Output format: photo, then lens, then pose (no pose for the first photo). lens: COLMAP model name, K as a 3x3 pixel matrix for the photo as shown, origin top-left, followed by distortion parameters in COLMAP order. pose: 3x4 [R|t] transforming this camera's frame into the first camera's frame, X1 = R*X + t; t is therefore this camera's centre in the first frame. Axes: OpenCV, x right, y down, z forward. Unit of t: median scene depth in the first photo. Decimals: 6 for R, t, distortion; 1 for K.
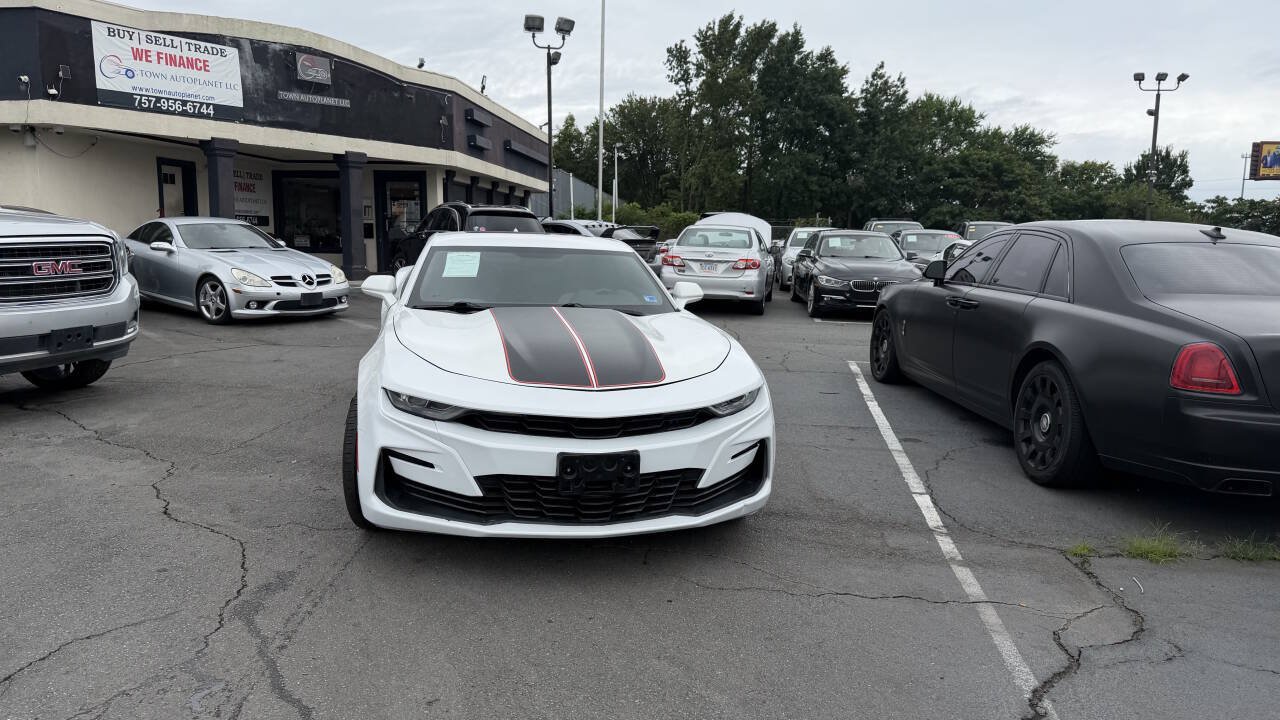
lens RADIAL K [[896.9, 0, 634.9], [0, 896.9, 373.3], [0, 0, 1]] dist [0.098001, -0.142728]
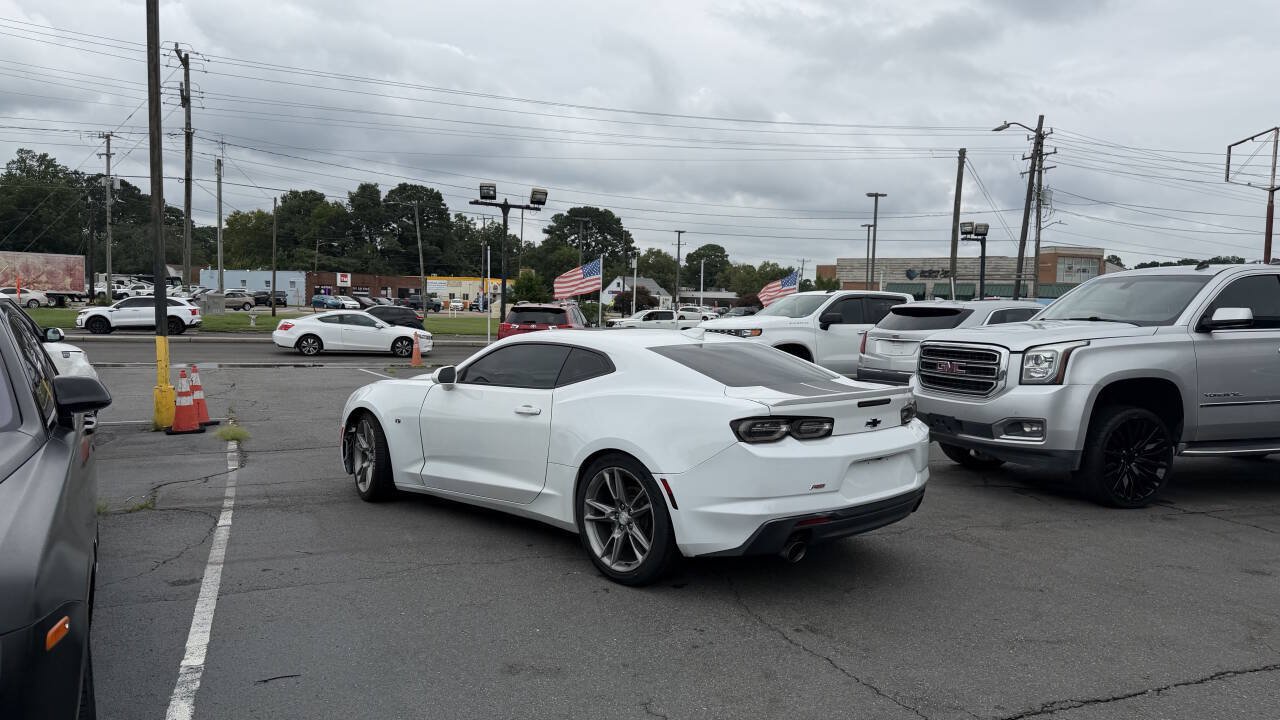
lens RADIAL K [[896.9, 0, 634.9], [0, 896.9, 373.3], [0, 0, 1]] dist [0.098001, -0.142728]
pose [[-0.861321, 0.001332, -0.508059, 0.149783], [-0.116671, 0.972754, 0.200346, -0.122339], [0.494483, 0.231838, -0.837698, 0.731867]]
